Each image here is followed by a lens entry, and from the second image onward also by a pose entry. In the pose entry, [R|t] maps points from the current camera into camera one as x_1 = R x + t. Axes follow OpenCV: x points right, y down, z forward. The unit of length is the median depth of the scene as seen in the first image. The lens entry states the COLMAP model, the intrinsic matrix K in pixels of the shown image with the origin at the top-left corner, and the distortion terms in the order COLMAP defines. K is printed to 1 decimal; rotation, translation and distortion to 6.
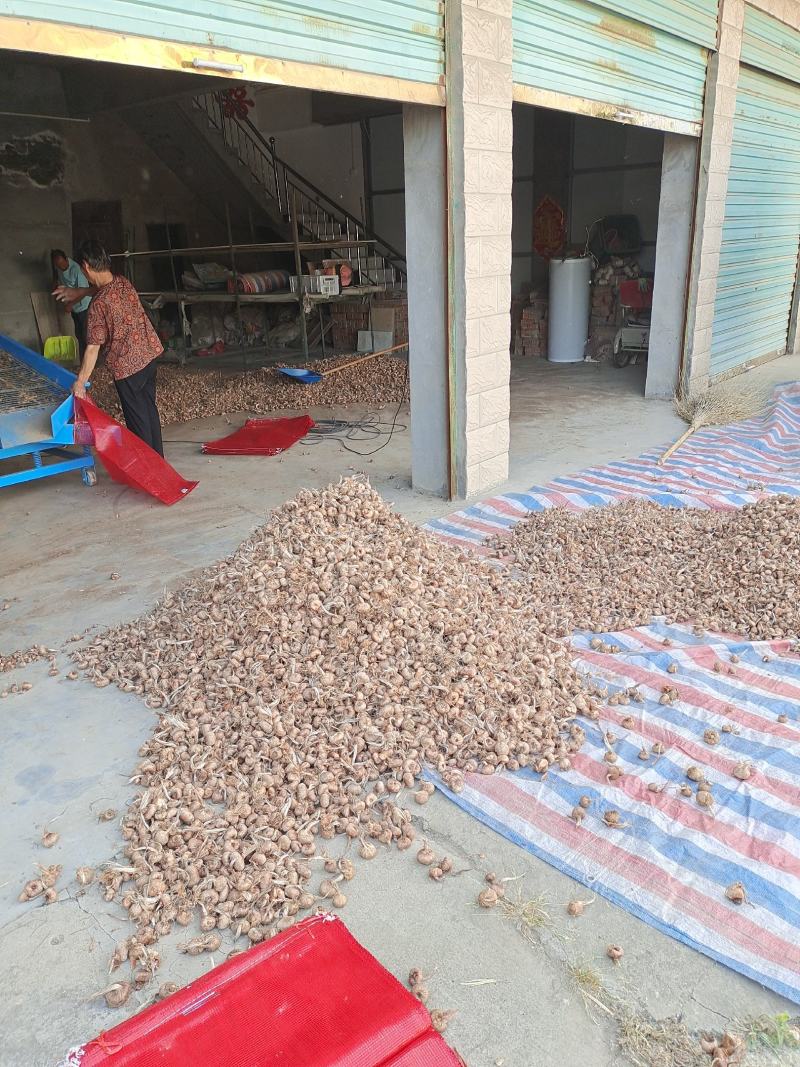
lens RADIAL K [[793.7, 0, 403.3], [0, 793.7, 534.9], [0, 0, 1]] dist [0.080904, -0.113277]
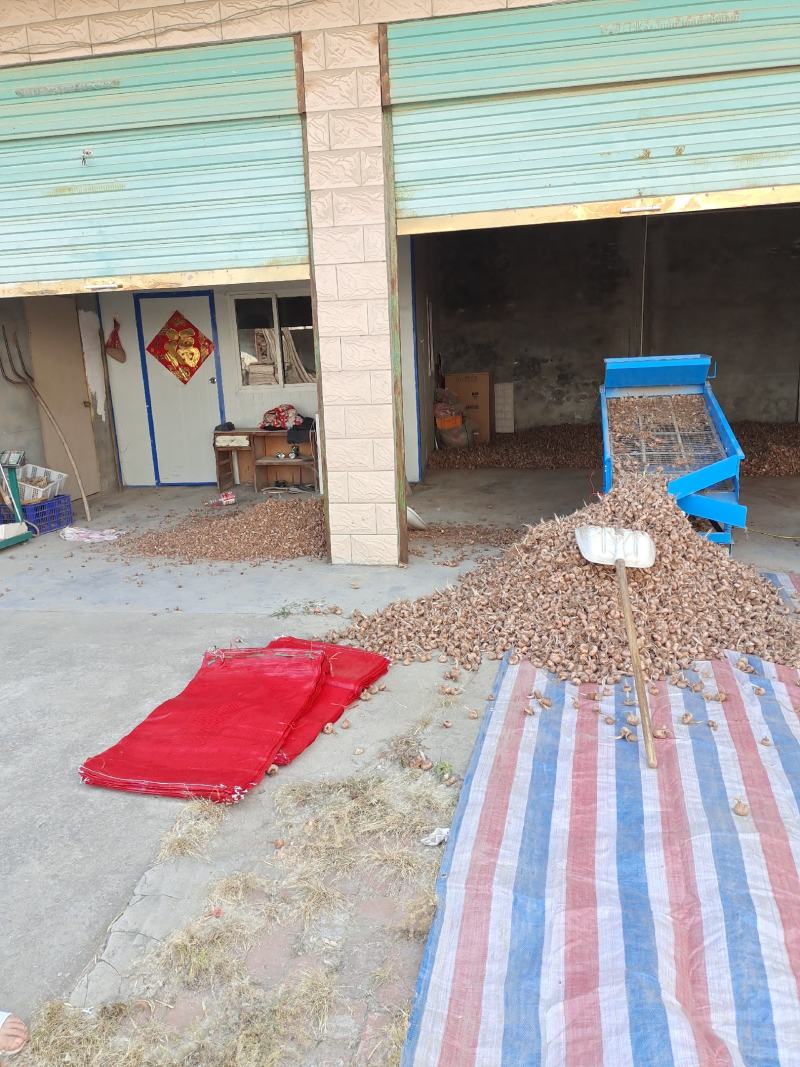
lens RADIAL K [[793.7, 0, 403.3], [0, 793.7, 534.9], [0, 0, 1]] dist [0.080904, -0.113277]
pose [[0.493469, 0.215246, -0.842709, 0.490426], [-0.280819, 0.956433, 0.079853, 0.004242], [0.823183, 0.197243, 0.532415, -0.024891]]
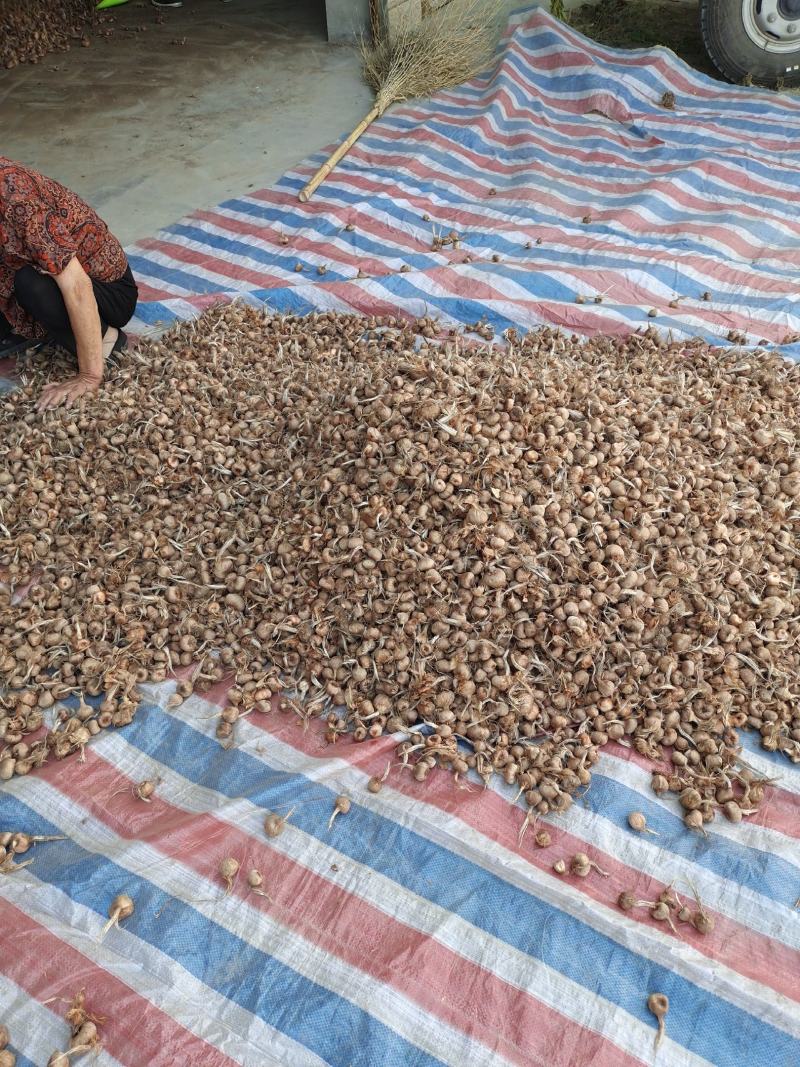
lens RADIAL K [[793.7, 0, 403.3], [0, 793.7, 534.9], [0, 0, 1]] dist [0.080904, -0.113277]
pose [[0.968004, -0.175862, 0.179001, 0.219756], [0.088722, 0.907118, 0.411419, -0.091948], [-0.234728, -0.382374, 0.893696, 0.322048]]
